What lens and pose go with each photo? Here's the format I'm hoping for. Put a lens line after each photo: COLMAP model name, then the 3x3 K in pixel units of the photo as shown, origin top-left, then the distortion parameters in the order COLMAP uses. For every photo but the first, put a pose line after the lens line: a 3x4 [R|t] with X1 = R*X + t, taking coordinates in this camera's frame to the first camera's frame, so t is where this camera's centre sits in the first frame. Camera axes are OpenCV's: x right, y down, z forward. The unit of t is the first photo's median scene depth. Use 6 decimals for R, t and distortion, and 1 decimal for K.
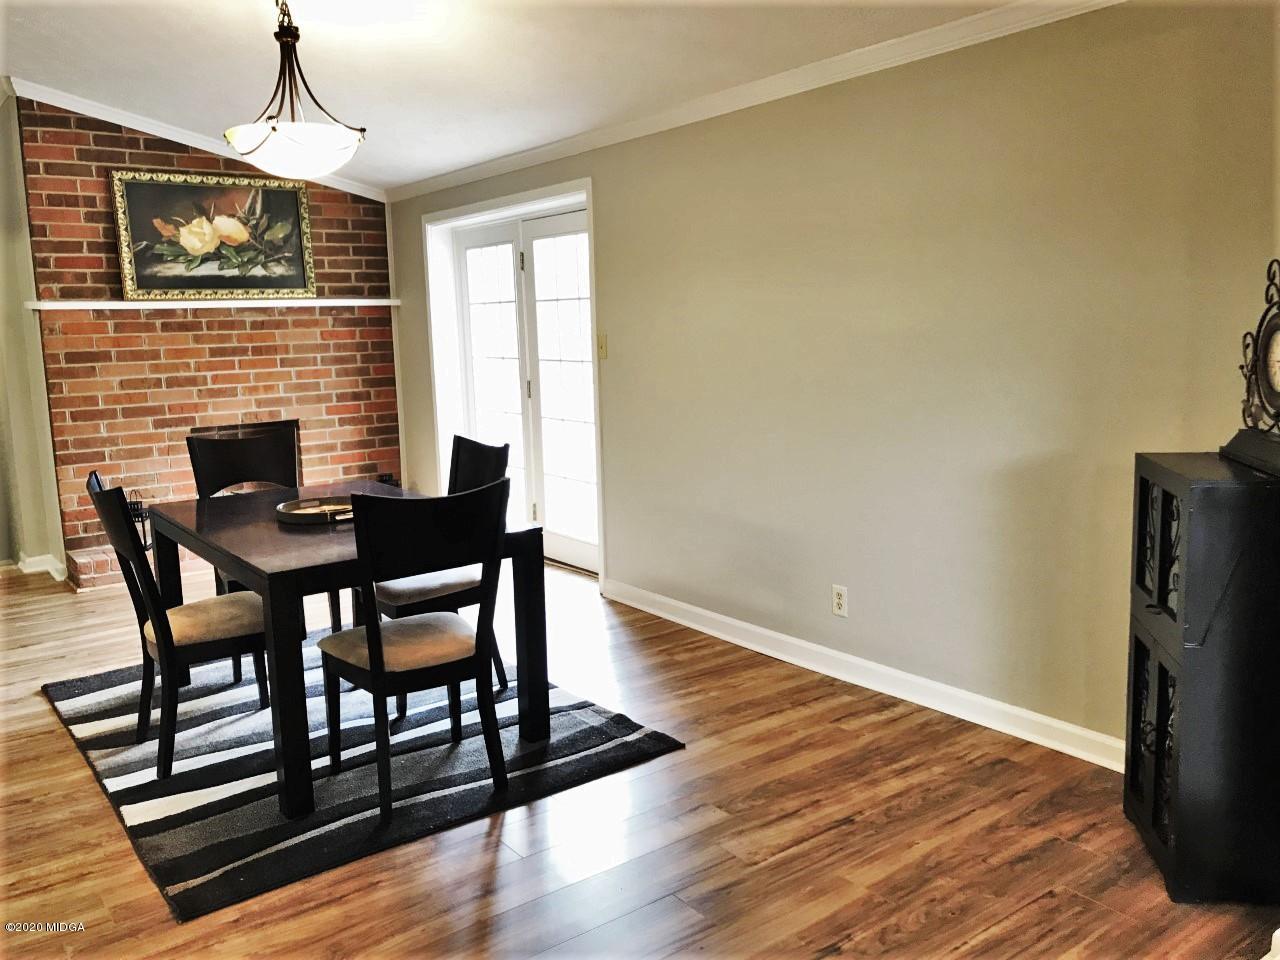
lens RADIAL K [[1050.7, 0, 640.9], [0, 1050.7, 456.4], [0, 0, 1]] dist [0.022977, 0.011365]
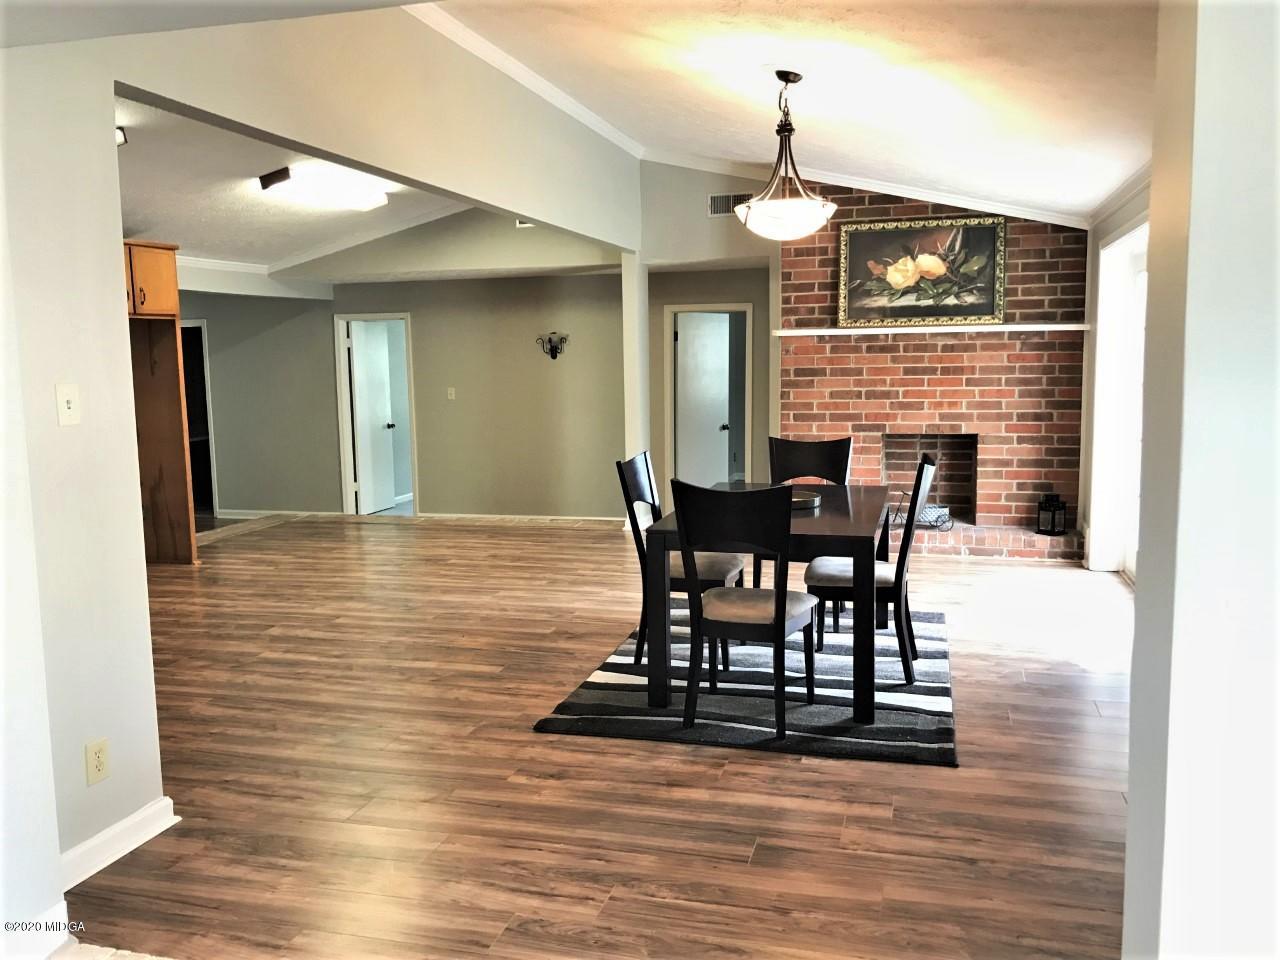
lens RADIAL K [[1048.4, 0, 640.0], [0, 1048.4, 480.0], [0, 0, 1]] dist [-0.009584, -0.008322]
pose [[0.608942, 0.114338, -0.784931, 0.342990], [-0.104174, 0.992513, 0.063759, -0.021867], [0.786344, 0.042944, 0.616294, 0.054130]]
